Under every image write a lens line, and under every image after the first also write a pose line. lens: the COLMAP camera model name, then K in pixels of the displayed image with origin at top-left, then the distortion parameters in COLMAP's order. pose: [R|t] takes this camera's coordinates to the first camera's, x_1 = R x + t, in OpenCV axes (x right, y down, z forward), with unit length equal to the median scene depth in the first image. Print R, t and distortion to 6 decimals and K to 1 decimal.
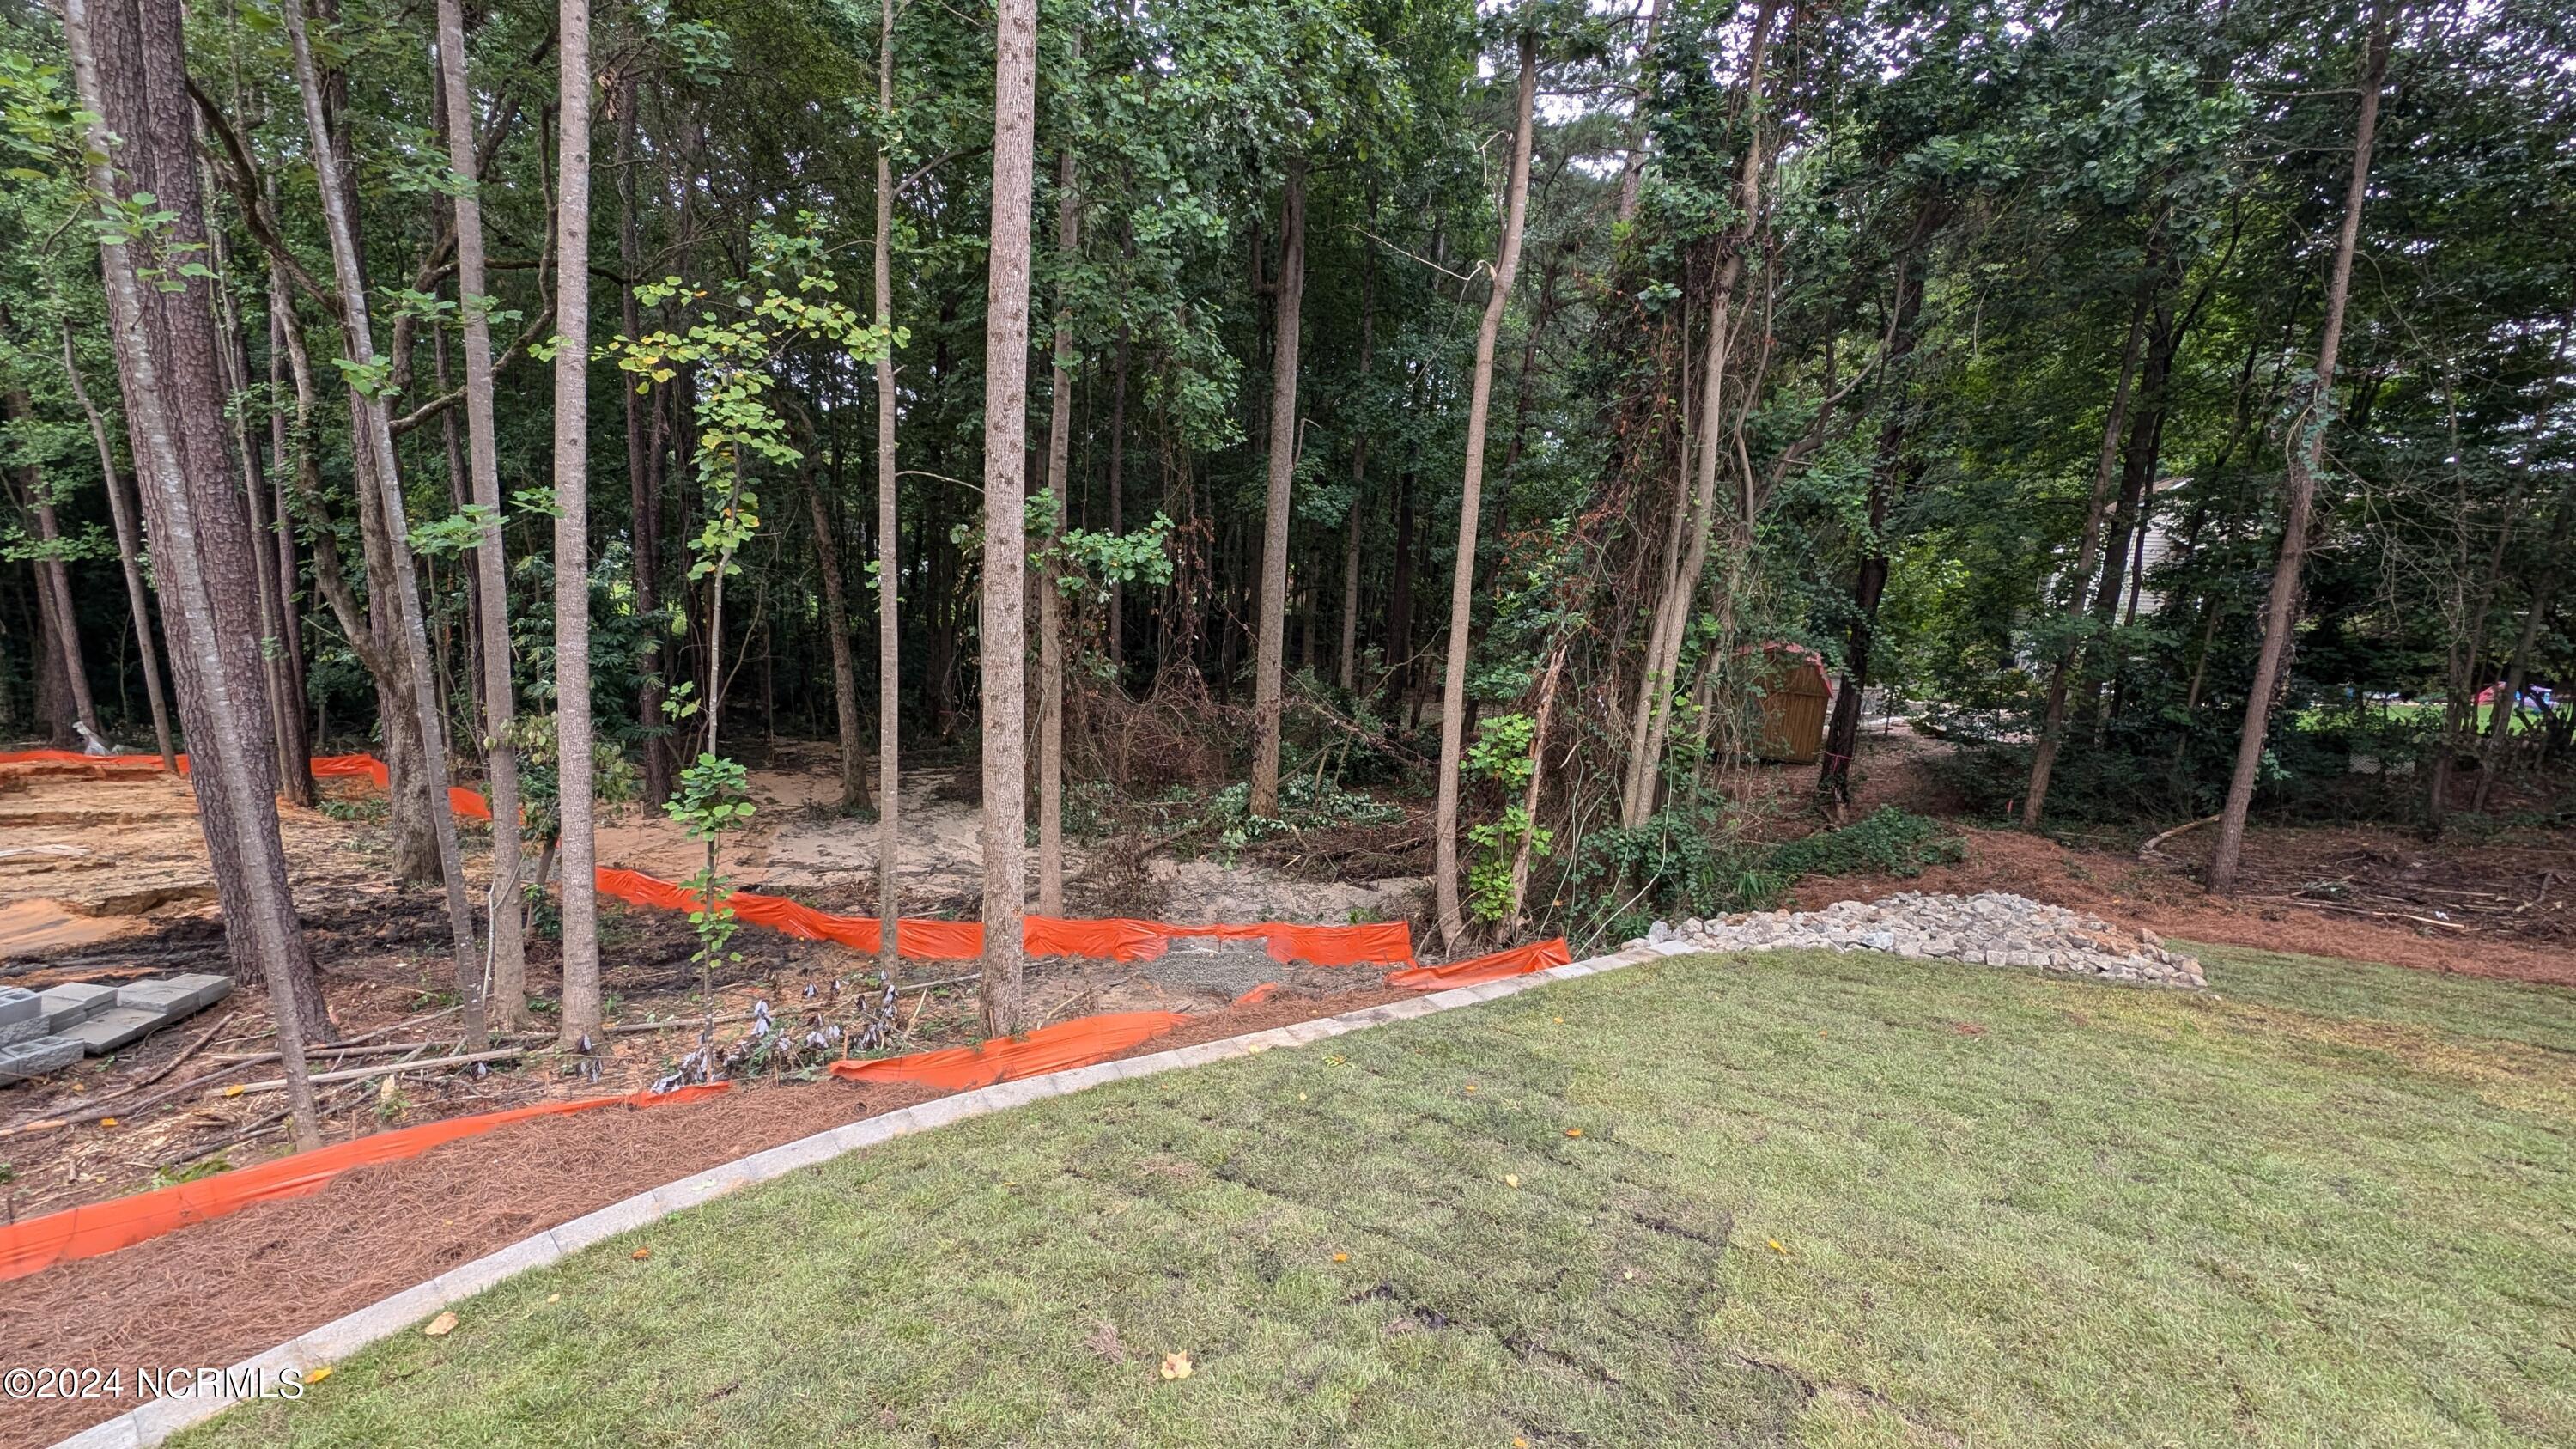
lens RADIAL K [[969.7, 0, 1278.9], [0, 969.7, 743.6], [0, 0, 1]] dist [-0.001895, -0.000286]
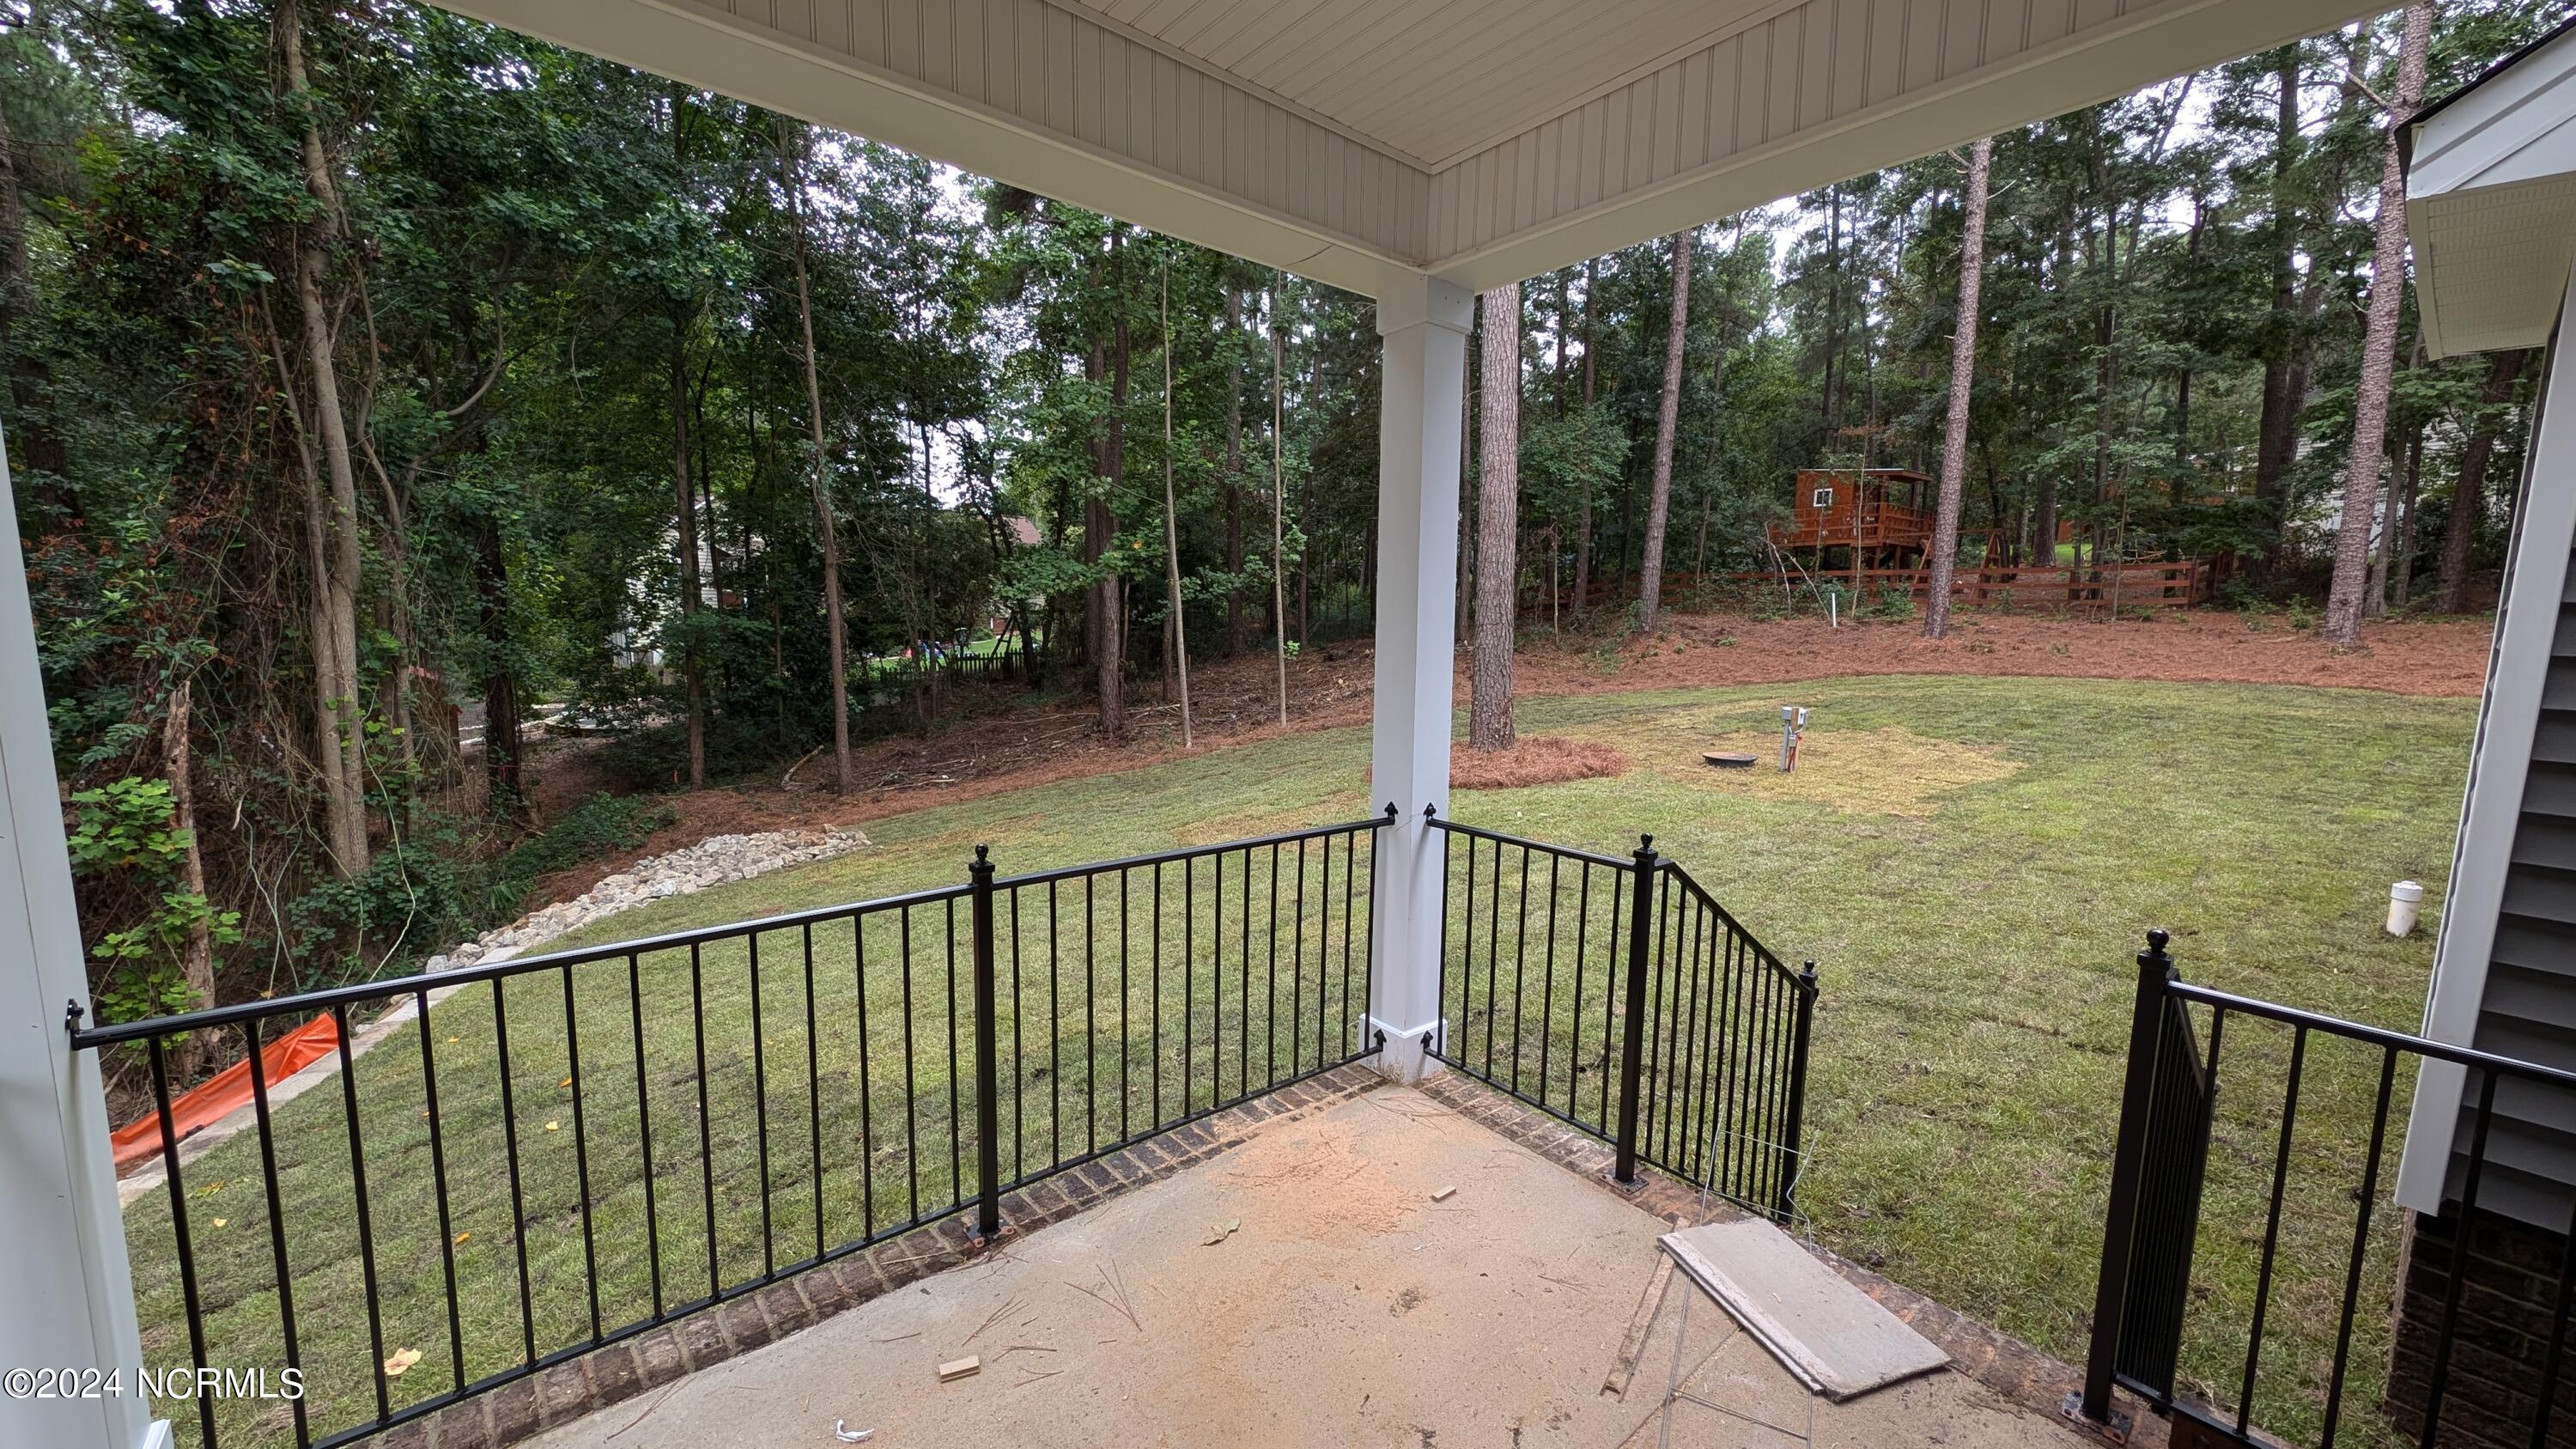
lens RADIAL K [[969.7, 0, 1287.4], [0, 969.7, 735.4], [0, 0, 1]] dist [-0.001895, -0.000286]
pose [[0.283486, -0.172286, 0.943373, -0.205912], [0.183403, 0.975312, 0.123005, 0.010059], [-0.941275, 0.138148, 0.308085, -0.090764]]
